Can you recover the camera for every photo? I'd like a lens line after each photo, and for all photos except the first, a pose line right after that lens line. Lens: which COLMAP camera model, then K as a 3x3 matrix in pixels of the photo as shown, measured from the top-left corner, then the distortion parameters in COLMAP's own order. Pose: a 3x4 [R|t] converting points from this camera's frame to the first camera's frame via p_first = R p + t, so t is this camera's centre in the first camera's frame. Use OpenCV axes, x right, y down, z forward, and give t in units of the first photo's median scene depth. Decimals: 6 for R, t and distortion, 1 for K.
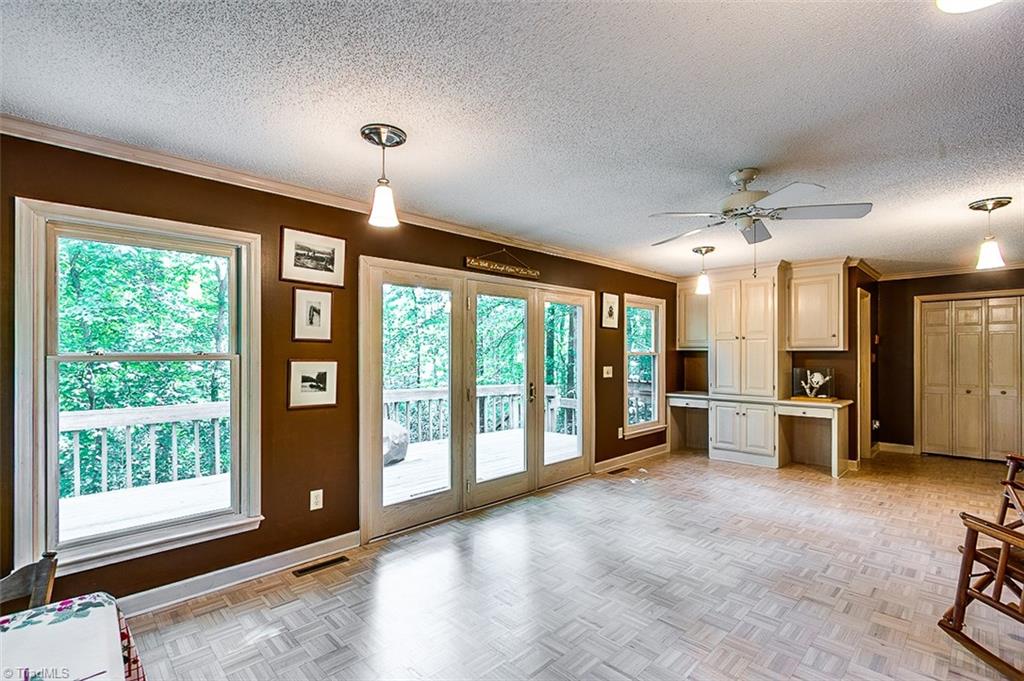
lens RADIAL K [[468.9, 0, 511.0], [0, 468.9, 353.8], [0, 0, 1]] dist [-0.002092, -0.000069]
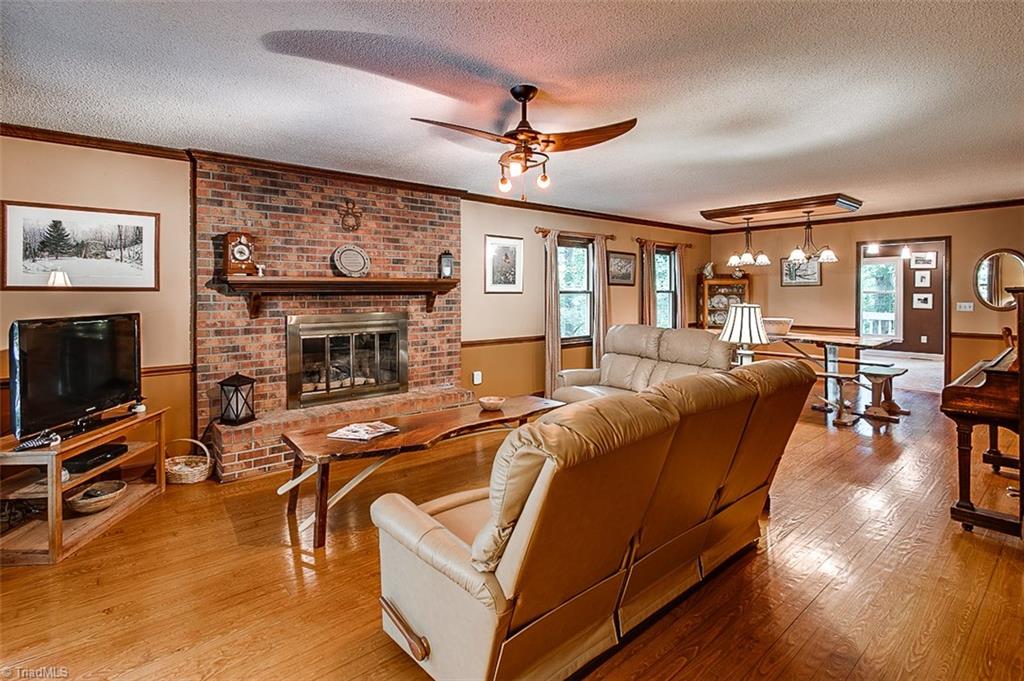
lens RADIAL K [[476.2, 0, 507.0], [0, 476.2, 289.6], [0, 0, 1]] dist [0.000374, 0.000114]
pose [[-0.099660, 0.000259, -0.995022, 2.269487], [-0.002994, 0.999995, 0.000560, -0.004723], [0.995017, 0.003035, -0.099659, -1.073906]]
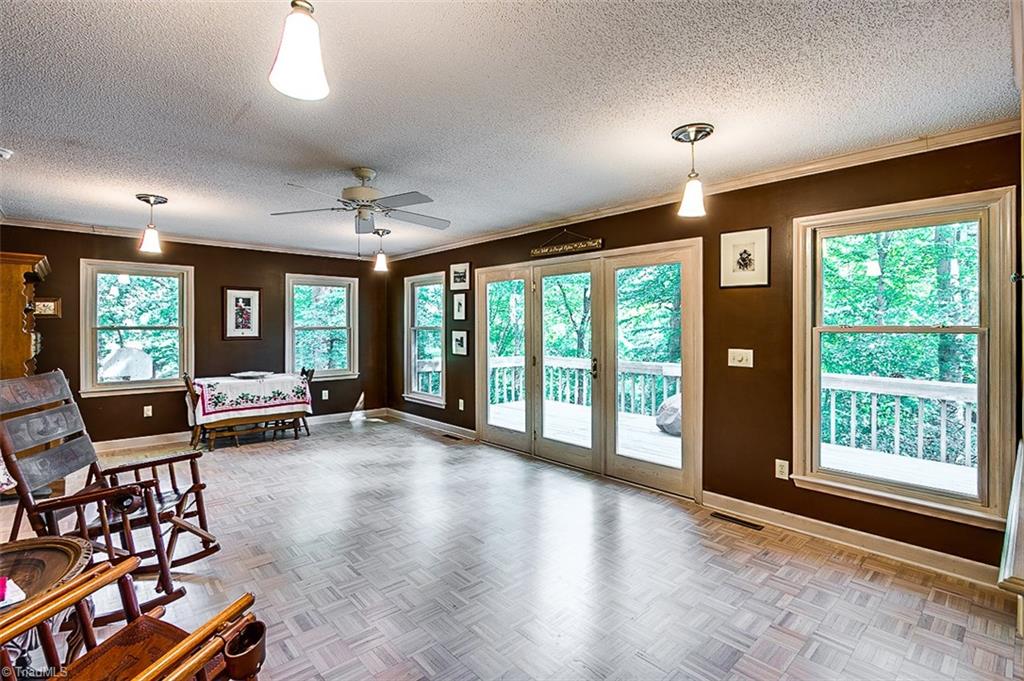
lens RADIAL K [[483.7, 0, 512.3], [0, 483.7, 327.8], [0, 0, 1]] dist [0.000151, 0.000062]
pose [[-0.041079, 0.003956, -0.999148, 1.172557], [-0.001659, 0.999991, 0.004028, -0.004440], [0.999155, 0.001823, -0.041072, 0.992670]]
